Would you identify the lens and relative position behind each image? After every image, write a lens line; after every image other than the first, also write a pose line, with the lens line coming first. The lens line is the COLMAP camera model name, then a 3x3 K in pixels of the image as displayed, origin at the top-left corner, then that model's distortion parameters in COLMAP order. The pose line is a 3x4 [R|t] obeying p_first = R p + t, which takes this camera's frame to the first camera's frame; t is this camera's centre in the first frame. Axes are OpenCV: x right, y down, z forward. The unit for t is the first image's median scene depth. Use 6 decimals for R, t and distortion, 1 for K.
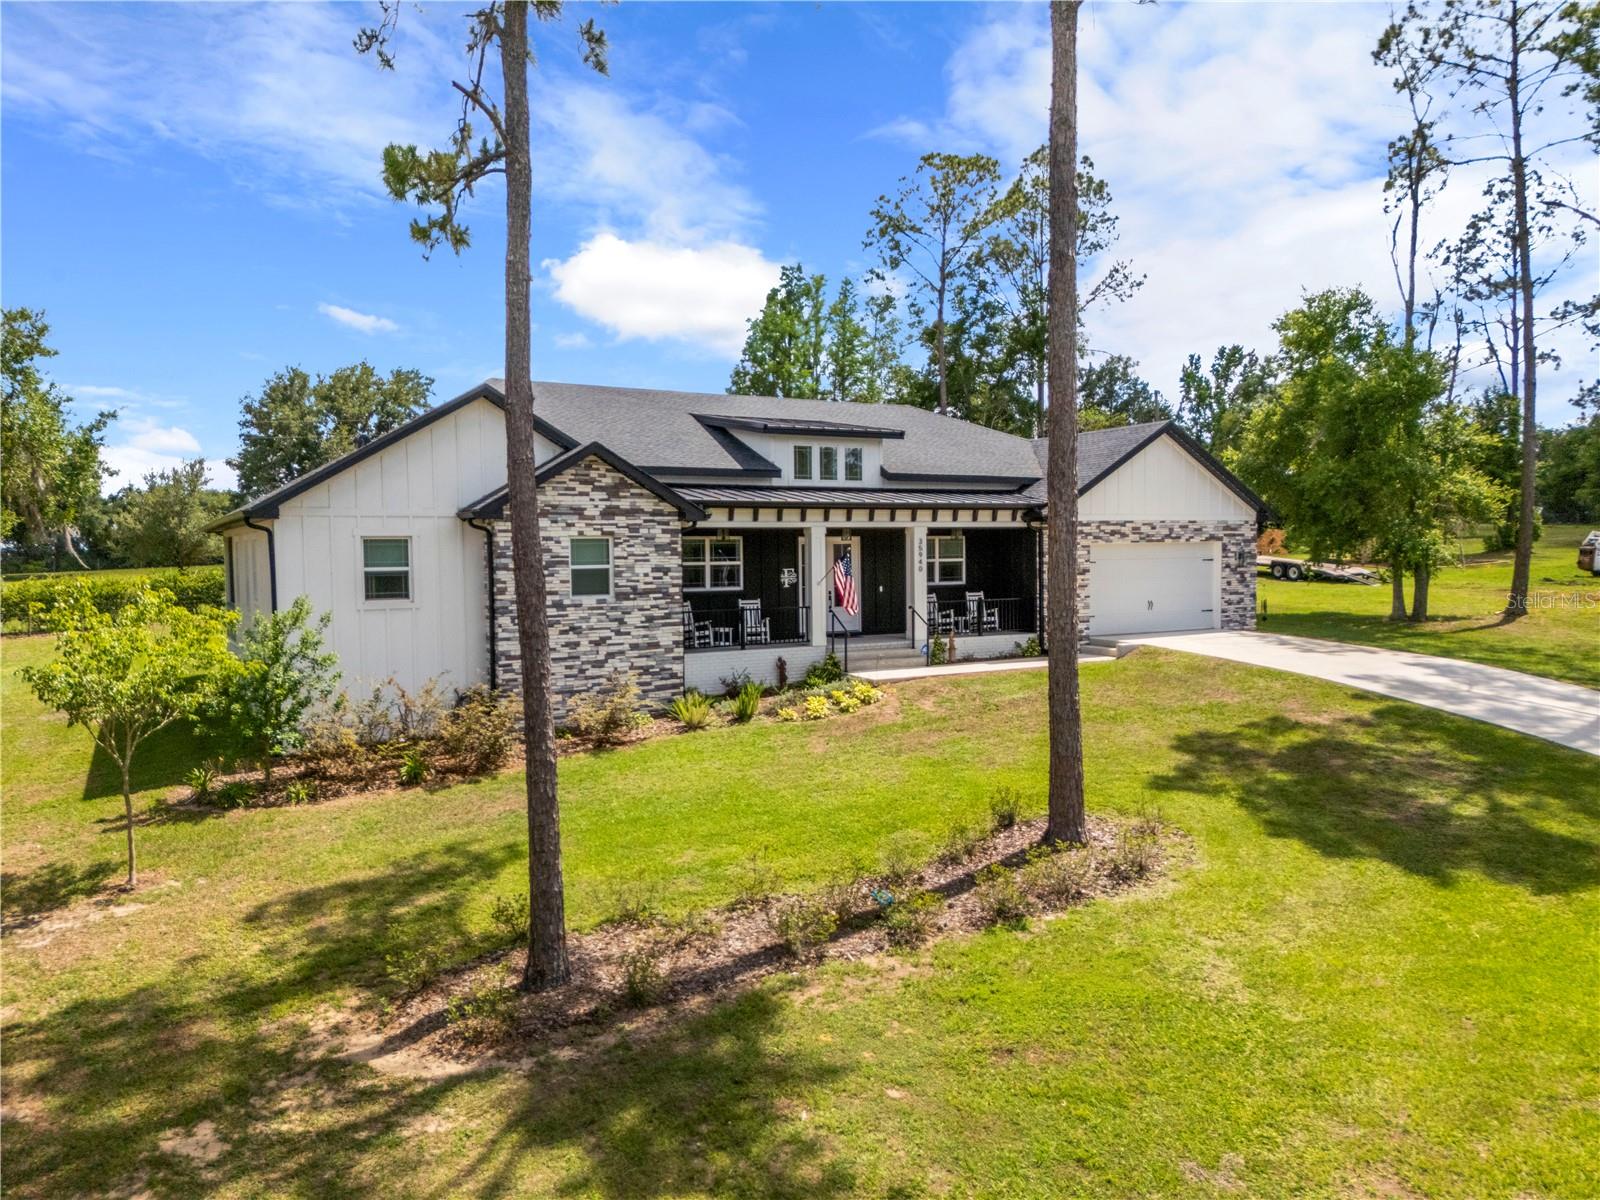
lens RADIAL K [[1176.8, 0, 800.0], [0, 1176.8, 600.0], [0, 0, 1]] dist [0.105676, -0.136477]
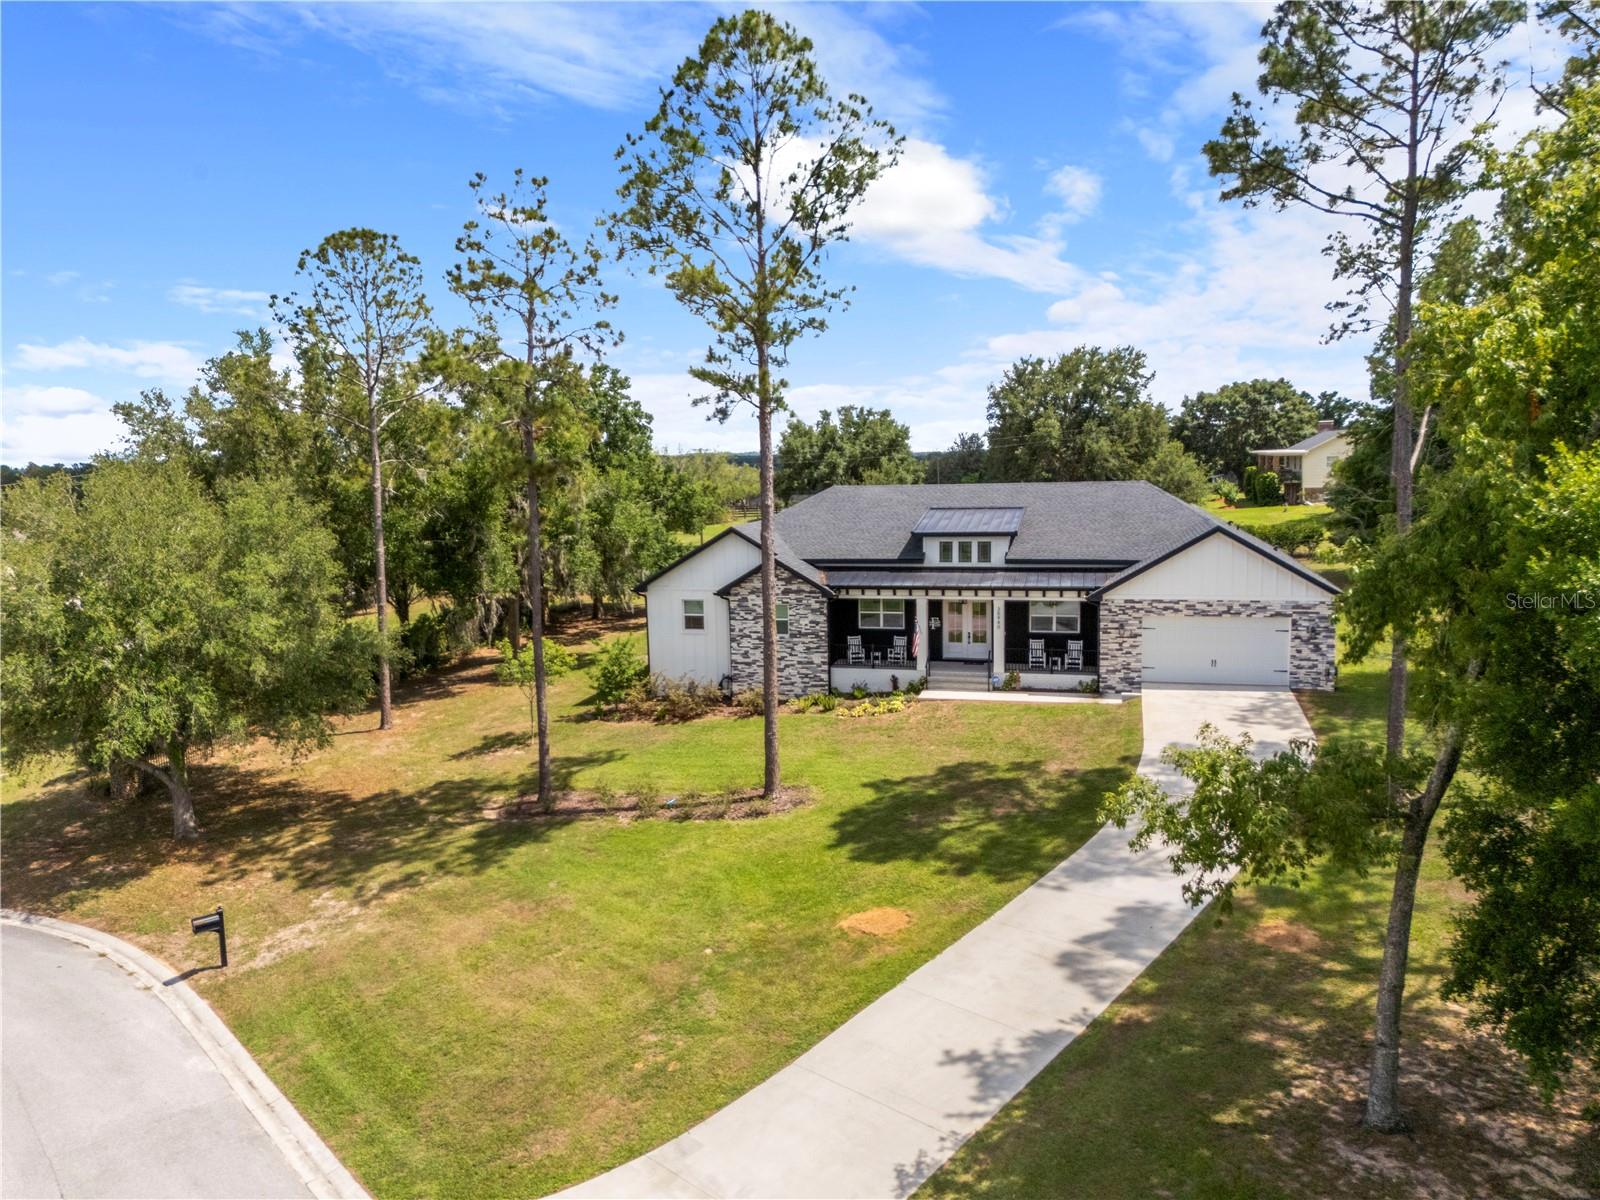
lens RADIAL K [[1167.1, 0, 800.0], [0, 1167.1, 600.0], [0, 0, 1]] dist [0.103543, -0.128822]
pose [[0.713911, 0.084431, -0.695127, 1.134113], [-0.017199, 0.994519, 0.103131, -0.249374], [0.700025, -0.061671, 0.711450, -0.306773]]
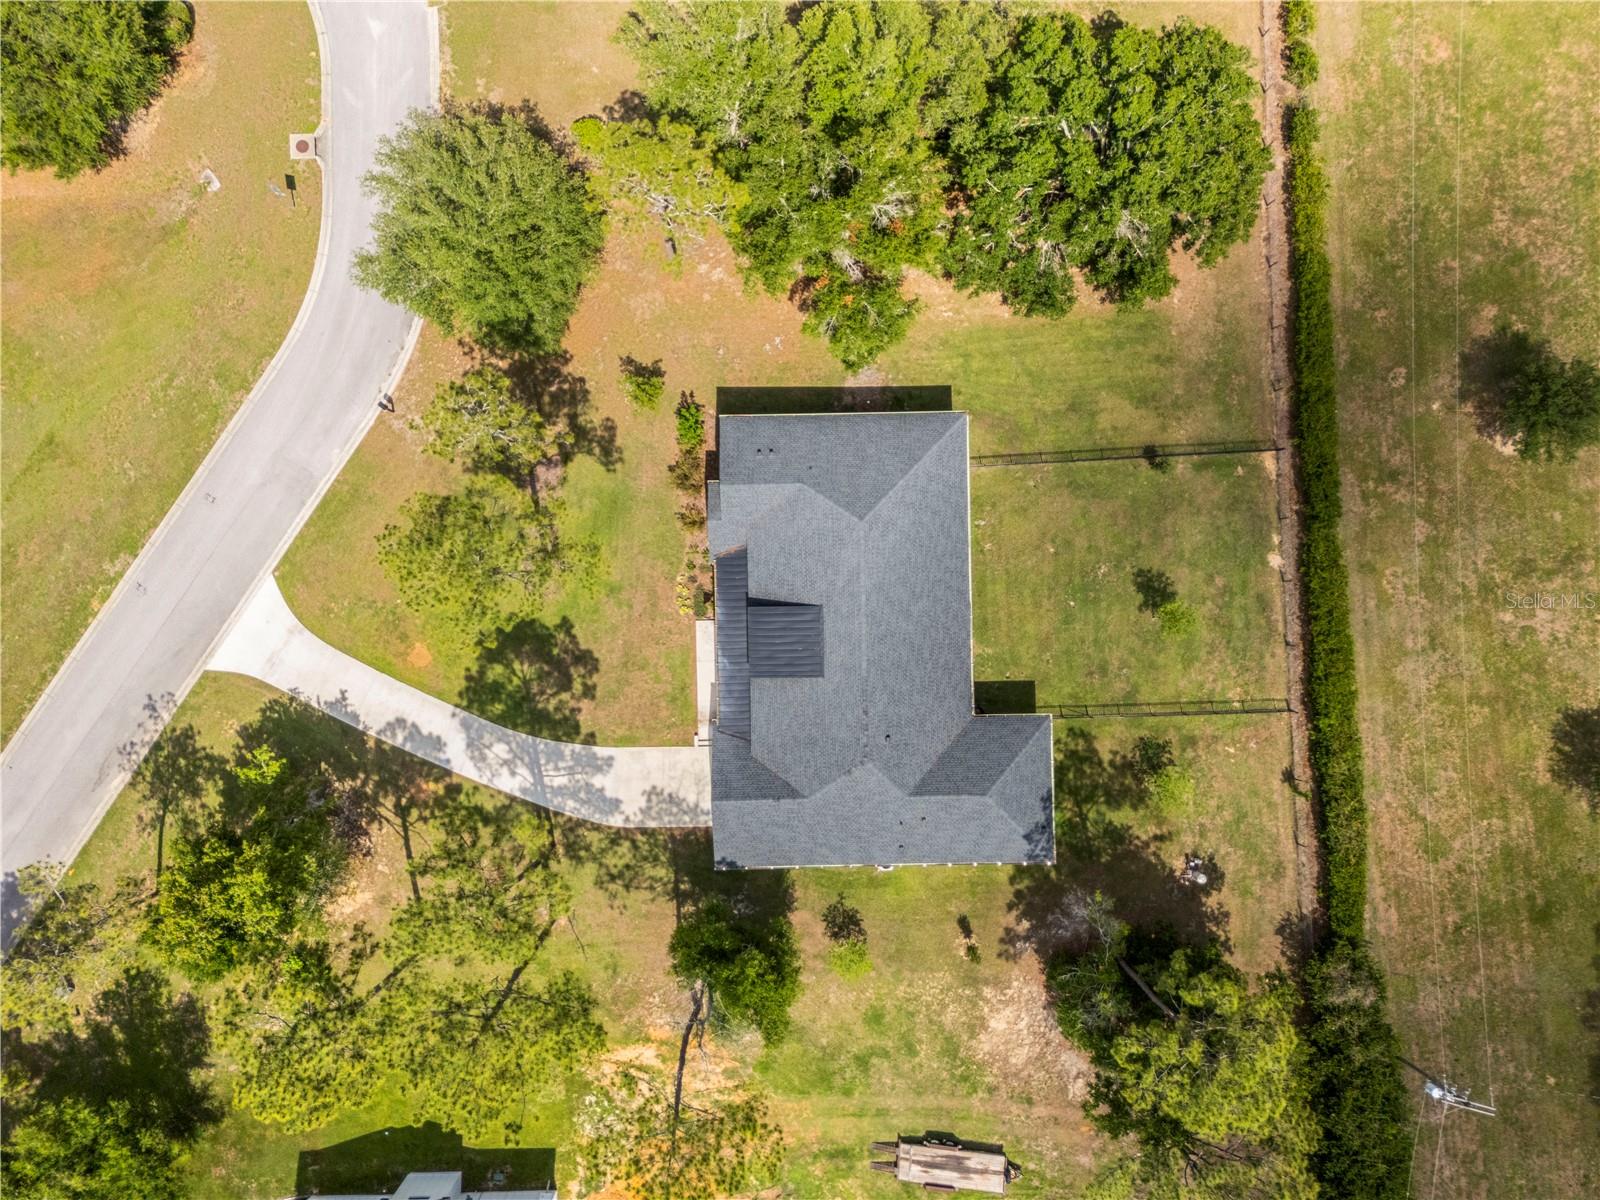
lens RADIAL K [[1176.8, 0, 800.0], [0, 1176.8, 600.0], [0, 0, 1]] dist [0.105676, -0.136477]
pose [[-0.474990, 0.879991, 0.000172, -0.099182], [-0.040363, -0.021982, 0.998943, -2.889800], [0.879065, 0.474481, 0.045960, 1.109055]]
